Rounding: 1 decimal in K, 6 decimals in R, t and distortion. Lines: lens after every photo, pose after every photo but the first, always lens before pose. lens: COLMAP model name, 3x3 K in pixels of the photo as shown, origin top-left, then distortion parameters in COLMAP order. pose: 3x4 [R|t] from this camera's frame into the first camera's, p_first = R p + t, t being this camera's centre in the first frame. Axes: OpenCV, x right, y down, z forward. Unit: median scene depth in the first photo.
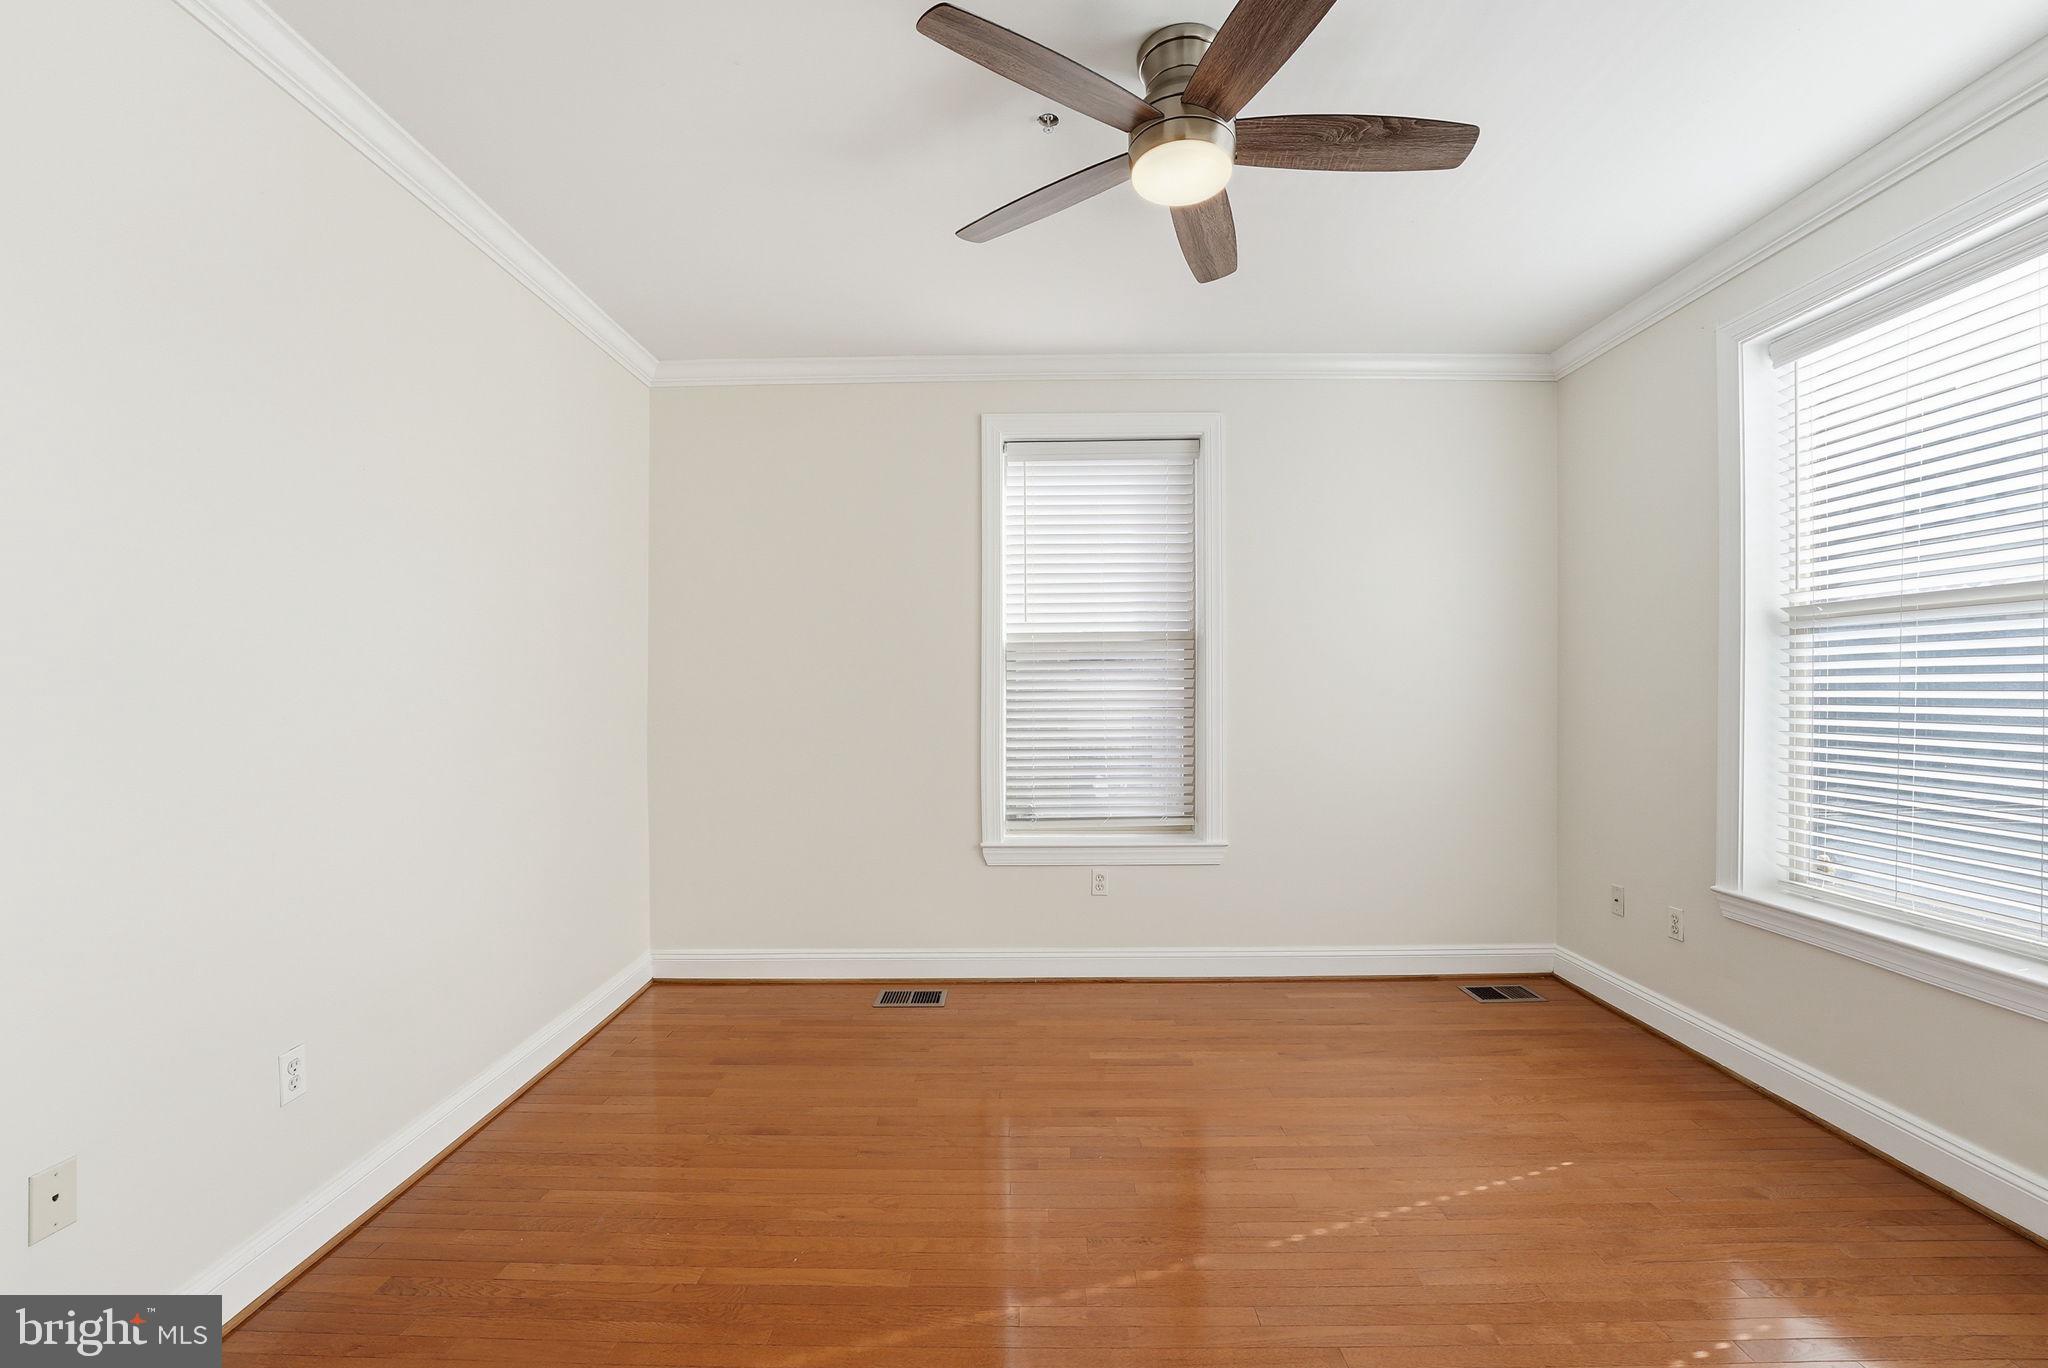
lens RADIAL K [[893.4, 0, 1025.5], [0, 893.4, 691.6], [0, 0, 1]] dist [-0.002796, 0.000366]
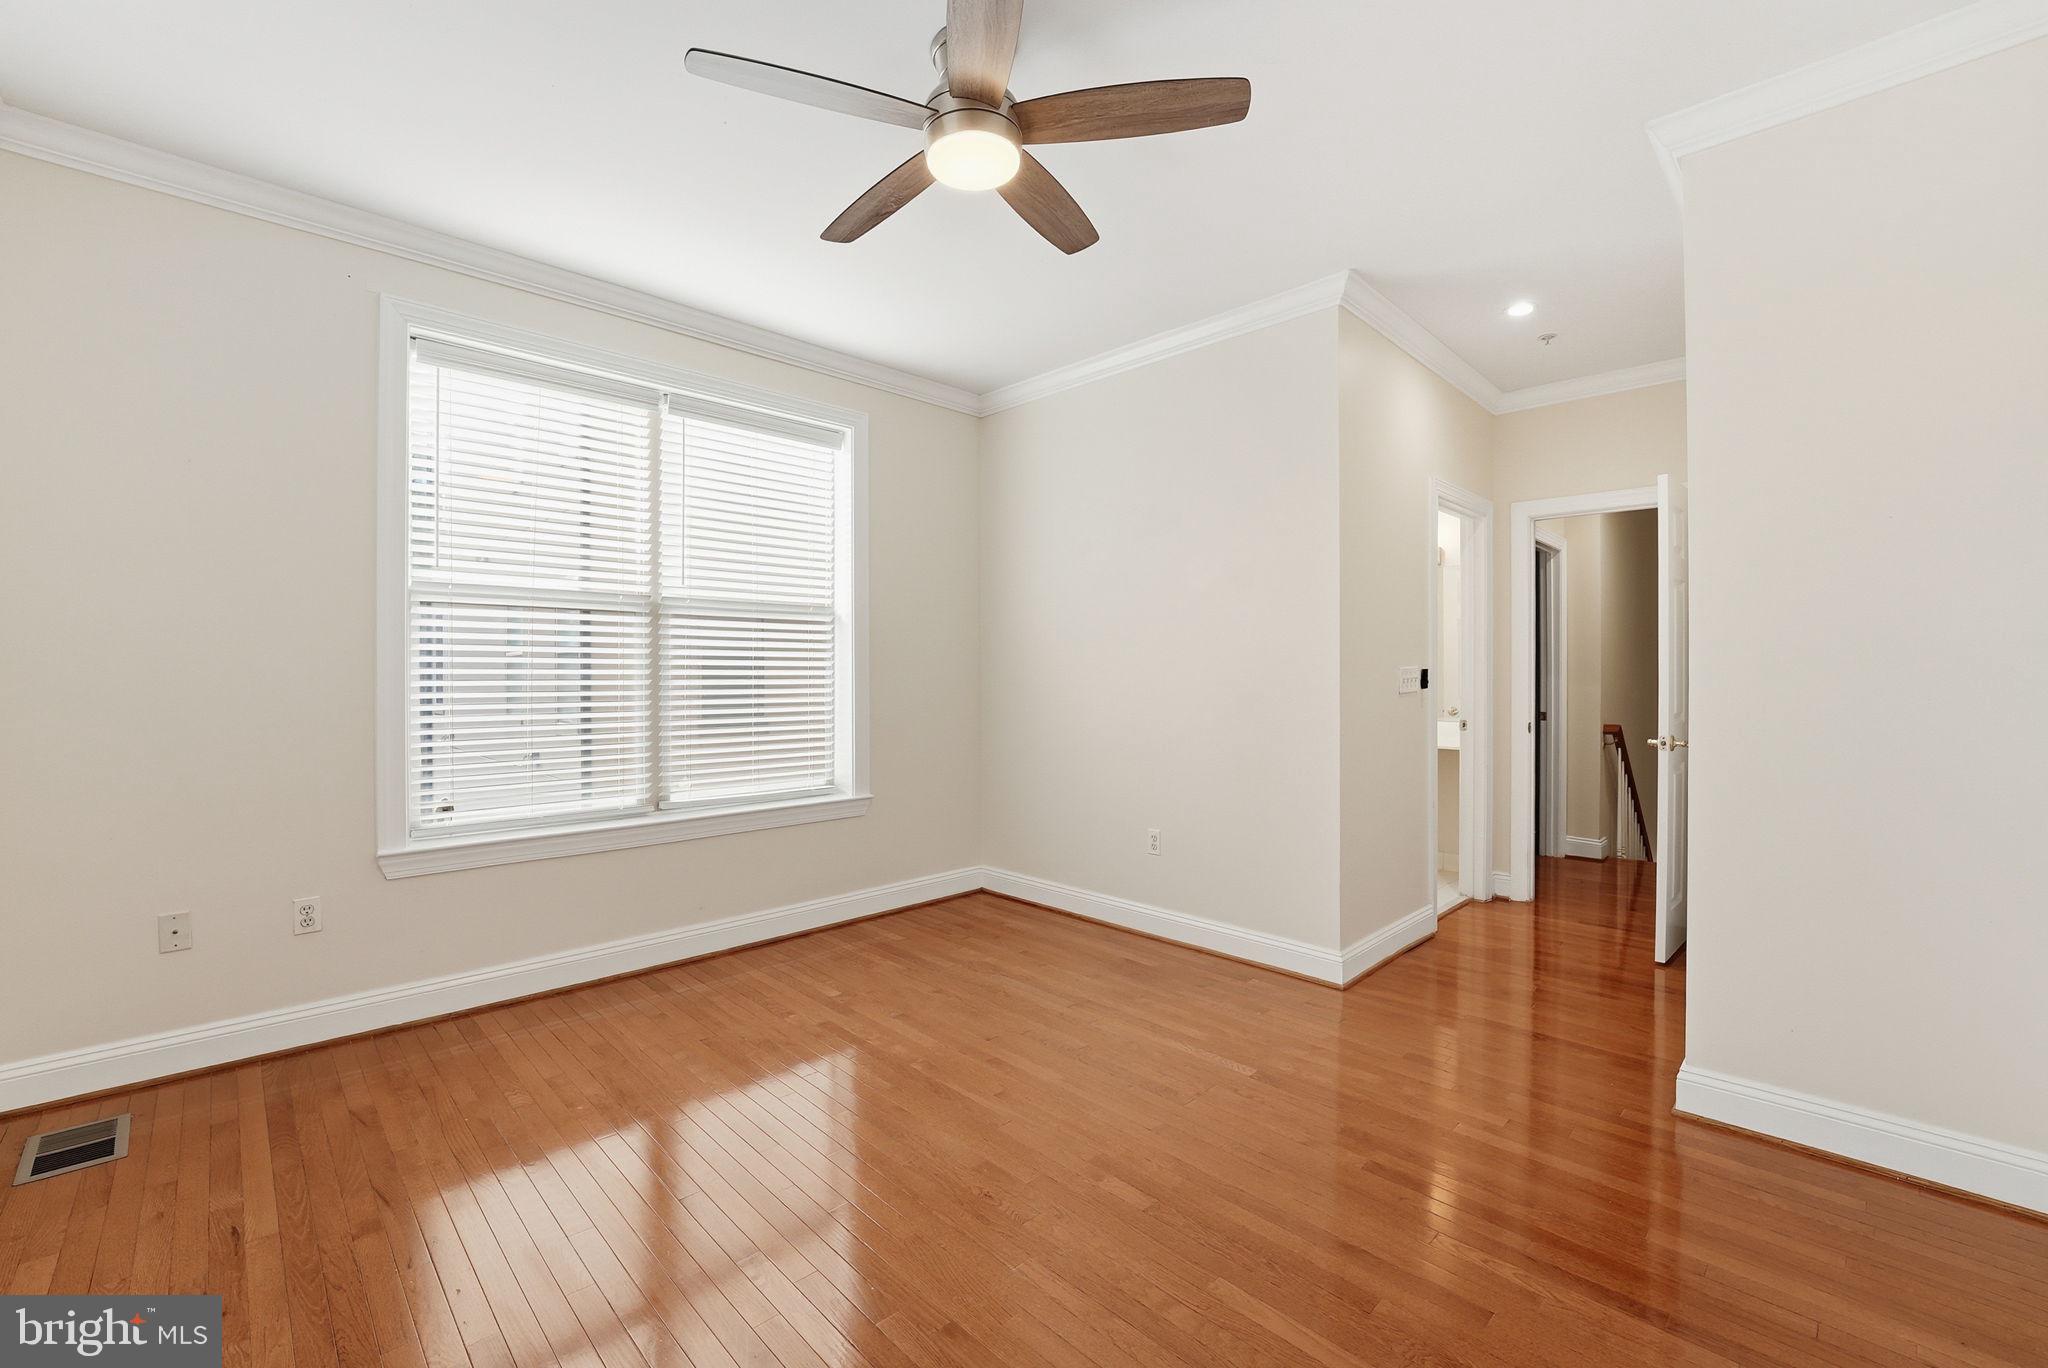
lens RADIAL K [[862.7, 0, 1026.1], [0, 862.7, 670.7], [0, 0, 1]] dist [-0.001289, -0.000098]
pose [[-0.700543, 0.007419, 0.713571, -0.361675], [0.005069, 0.999972, -0.005421, 0.021631], [-0.713592, -0.000180, -0.700562, 1.006334]]
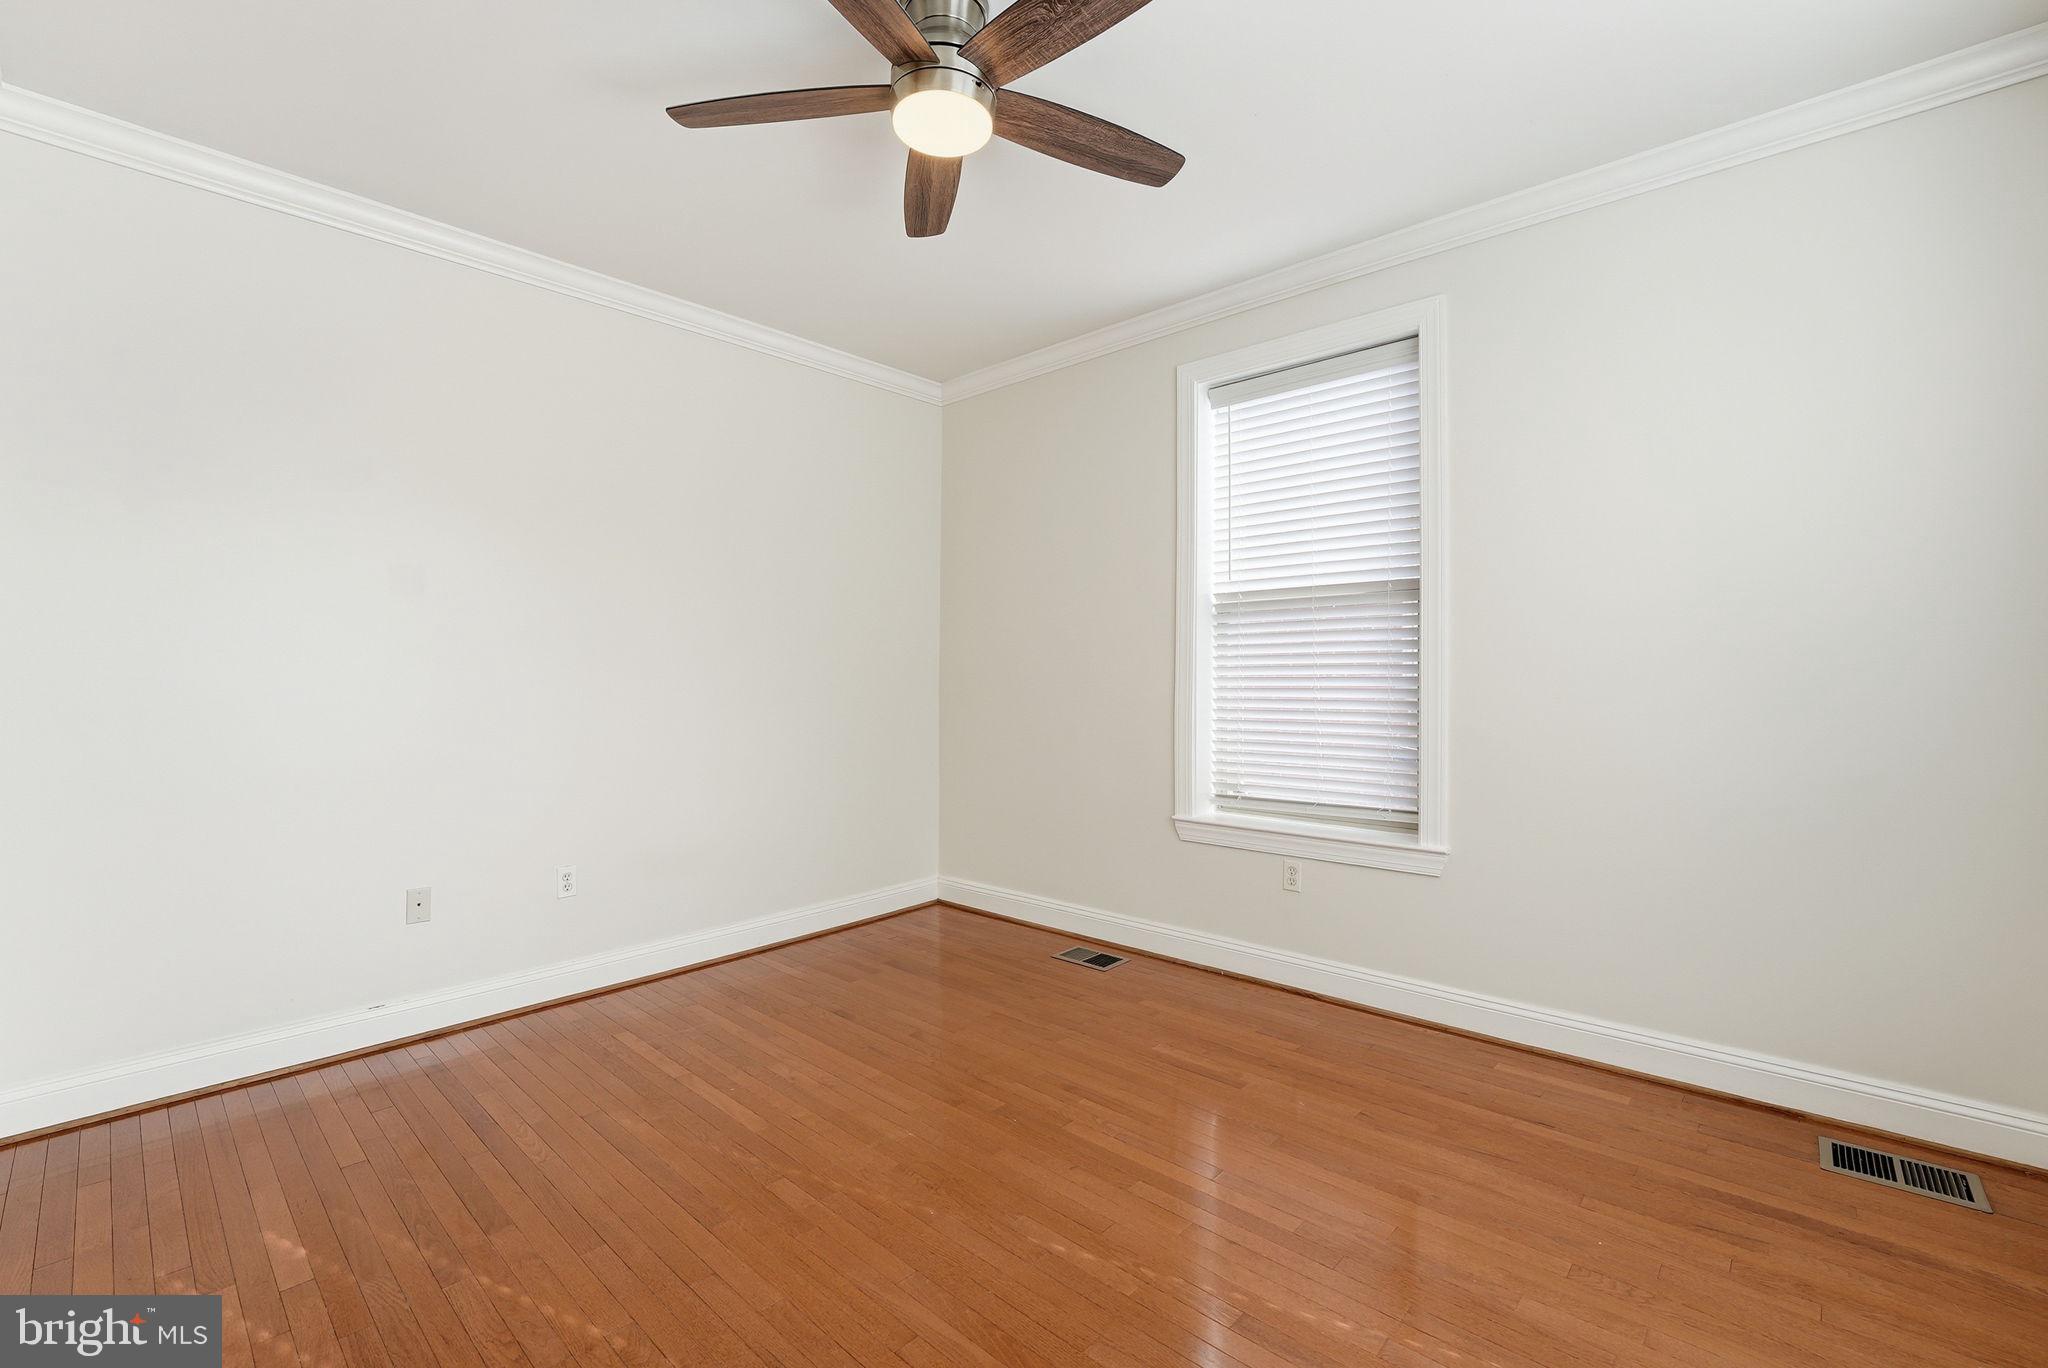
lens RADIAL K [[914.5, 0, 1007.1], [0, 914.5, 679.2], [0, 0, 1]] dist [0.001096, -0.000246]
pose [[0.719459, 0.002914, -0.694529, 0.559529], [-0.002646, 0.999995, 0.001455, 0.026044], [0.694530, 0.000791, 0.719463, 0.196112]]
